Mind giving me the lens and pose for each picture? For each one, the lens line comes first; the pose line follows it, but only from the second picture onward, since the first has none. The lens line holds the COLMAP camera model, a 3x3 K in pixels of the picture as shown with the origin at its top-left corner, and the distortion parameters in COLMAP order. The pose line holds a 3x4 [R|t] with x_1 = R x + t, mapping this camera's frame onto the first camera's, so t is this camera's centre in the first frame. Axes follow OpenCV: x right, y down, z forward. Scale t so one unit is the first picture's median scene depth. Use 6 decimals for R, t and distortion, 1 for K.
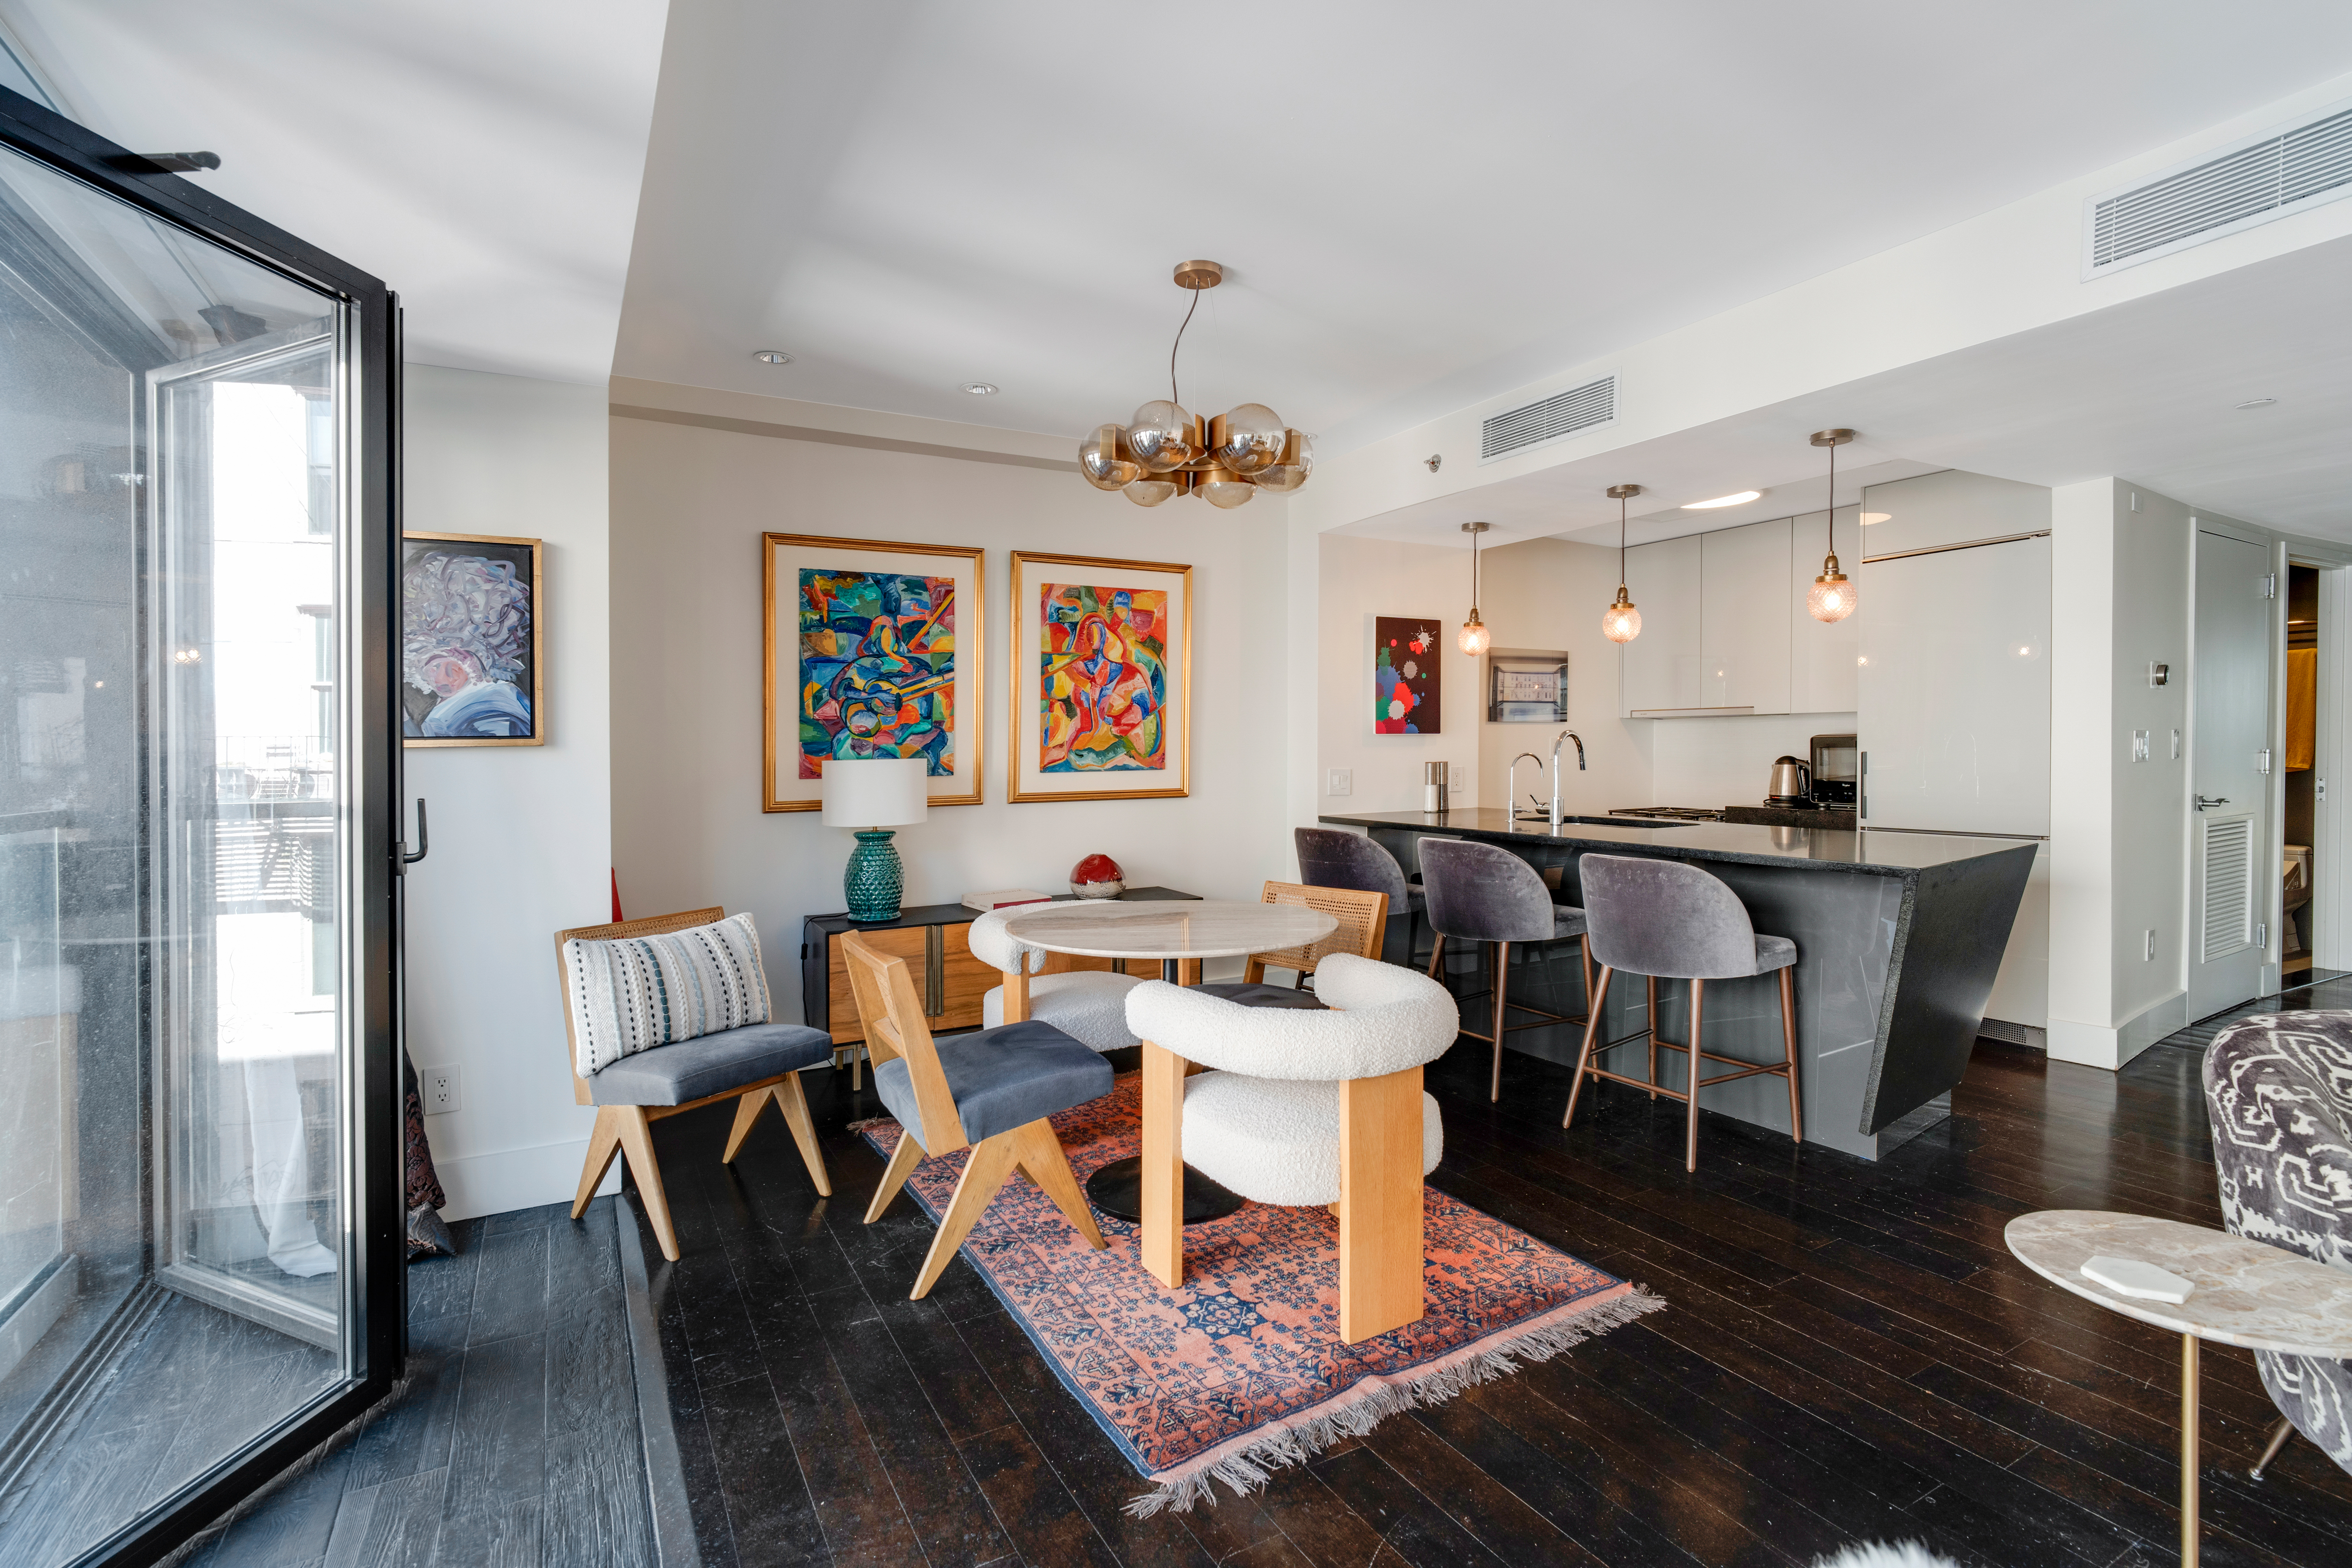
lens RADIAL K [[1103.7, 0, 1106.1], [0, 1103.7, 769.7], [0, 0, 1]] dist [-0.021748, 0.009601]
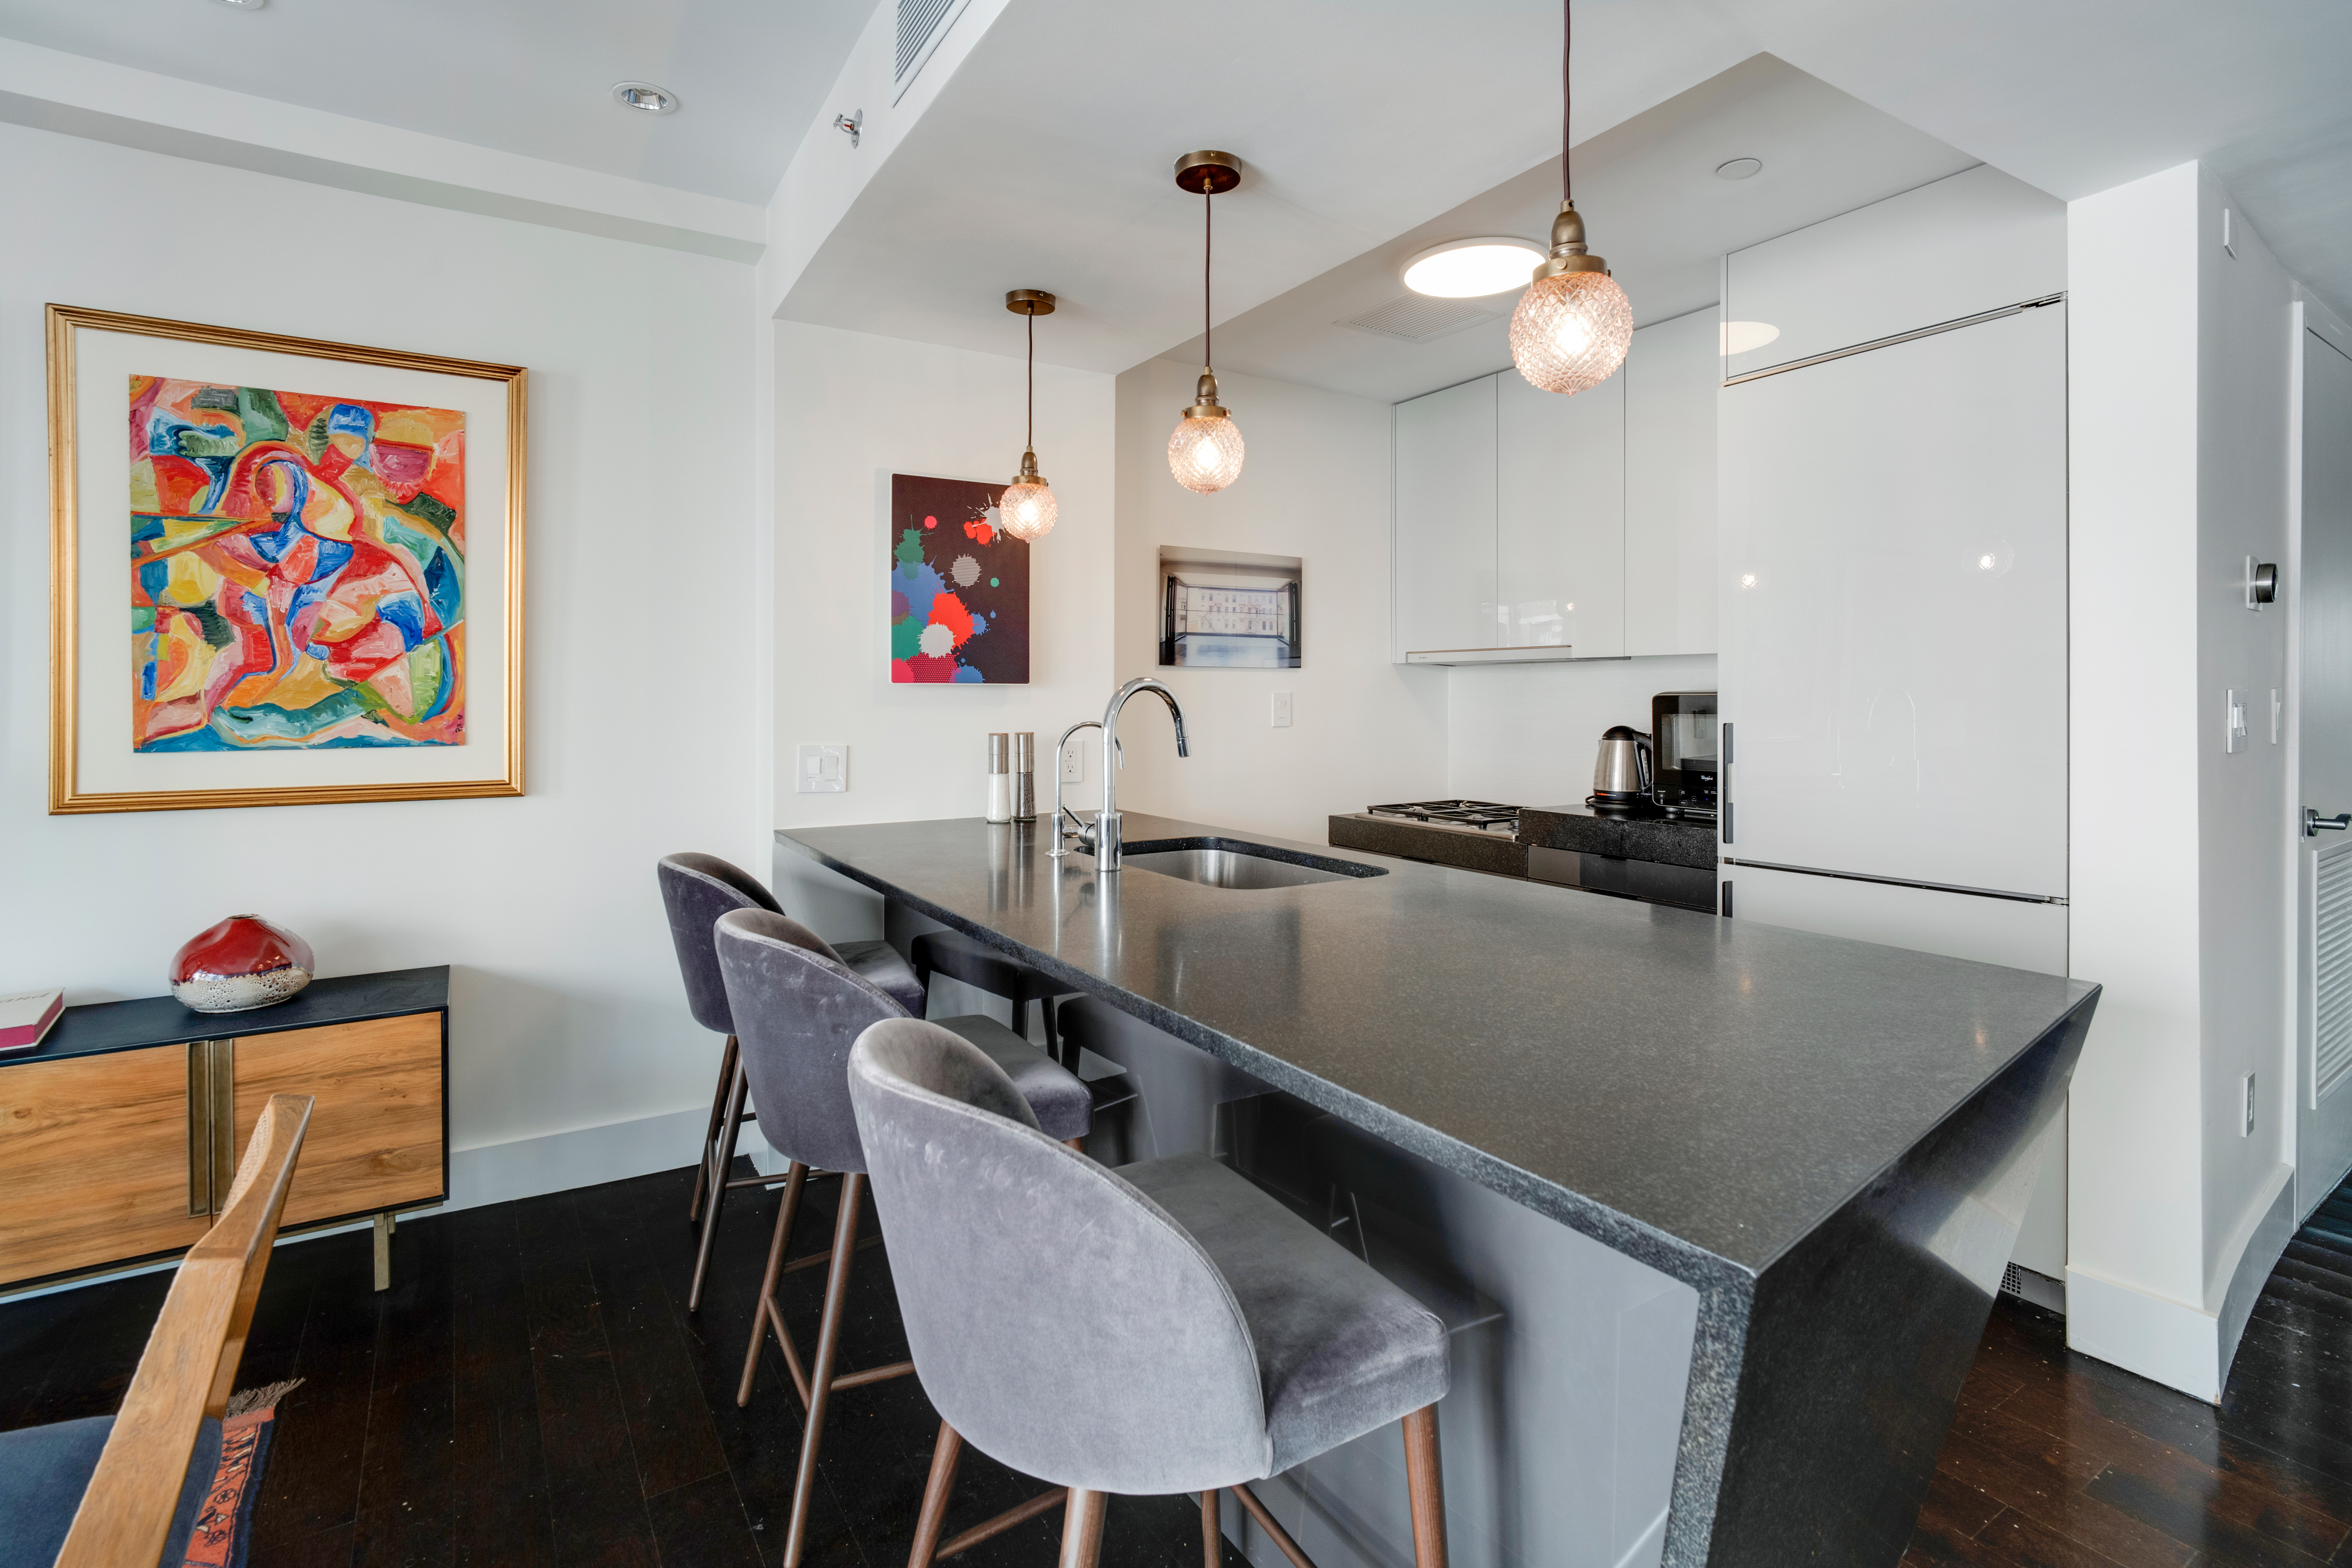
lens RADIAL K [[1103.7, 0, 1130.8], [0, 1103.7, 693.8], [0, 0, 1]] dist [-0.021748, 0.009601]
pose [[0.997966, 0.010160, 0.062939, 0.356937], [-0.008675, 0.999679, -0.023818, -0.015655], [-0.063160, 0.023224, 0.997733, 0.465526]]
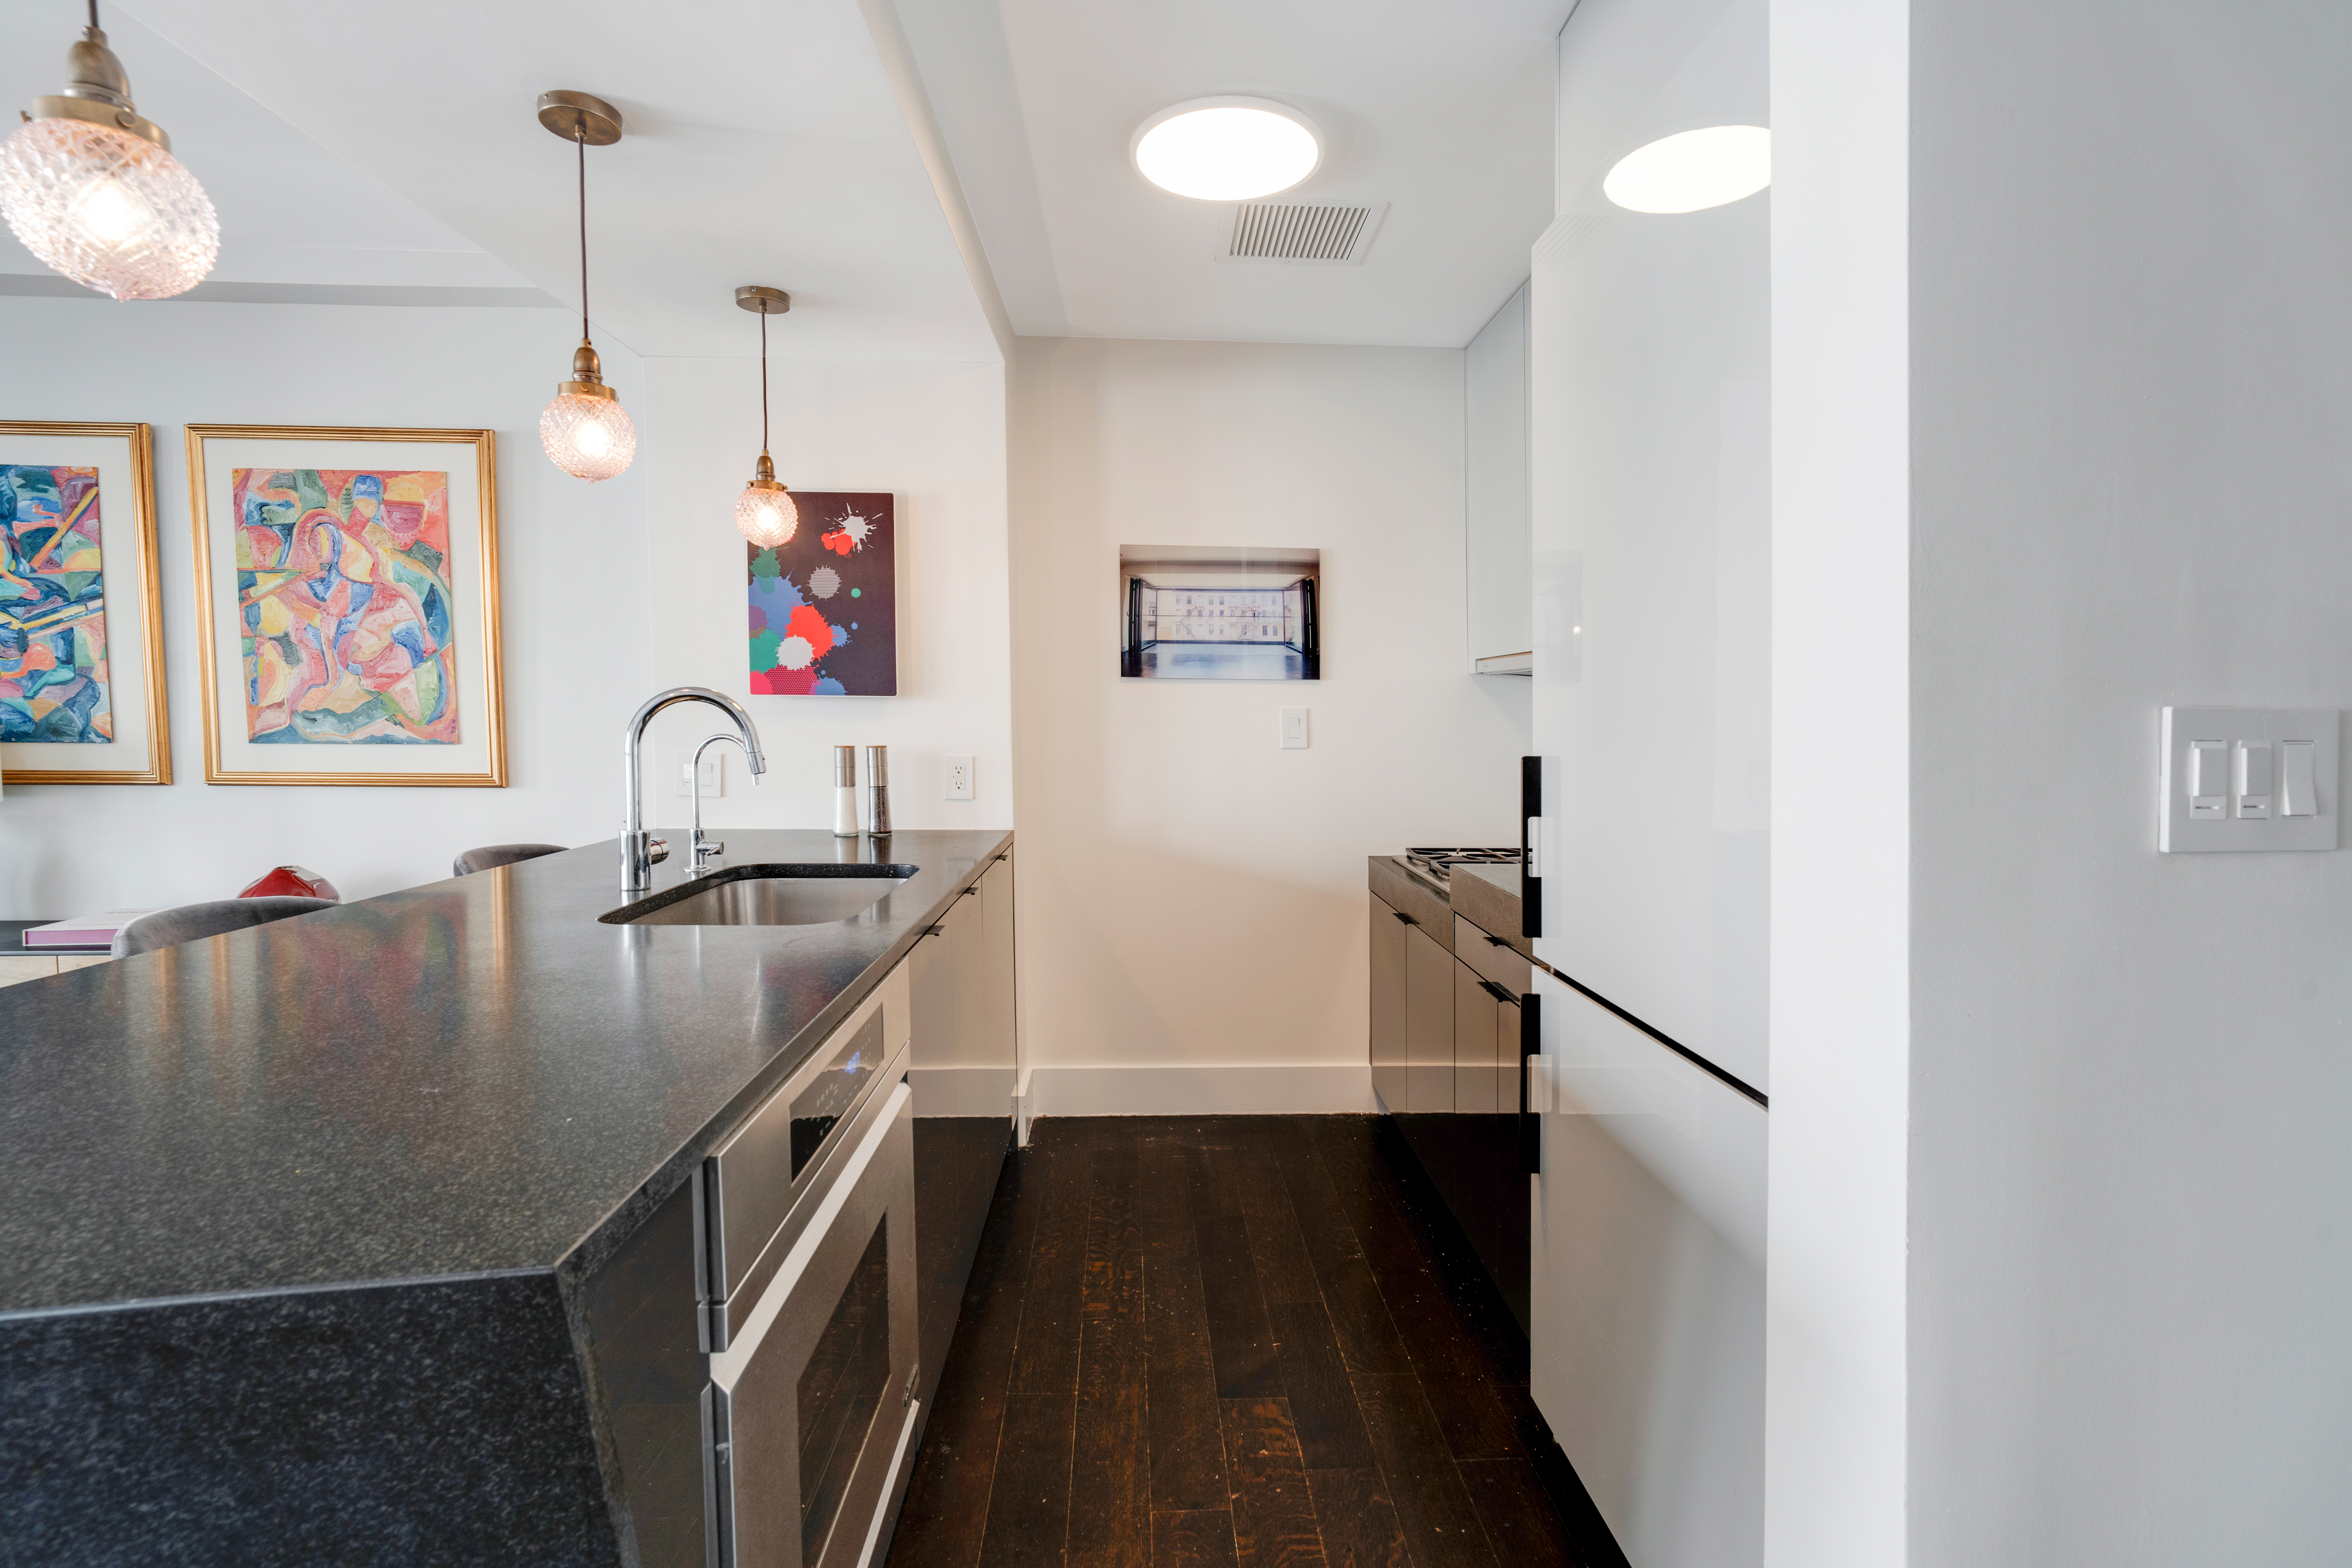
lens RADIAL K [[1103.7, 0, 1190.2], [0, 1103.7, 758.1], [0, 0, 1]] dist [-0.021748, 0.009601]
pose [[0.906187, 0.036192, -0.421325, 0.757062], [-0.028376, 0.999289, 0.024807, -0.021429], [0.421924, -0.010524, 0.906570, 0.615122]]
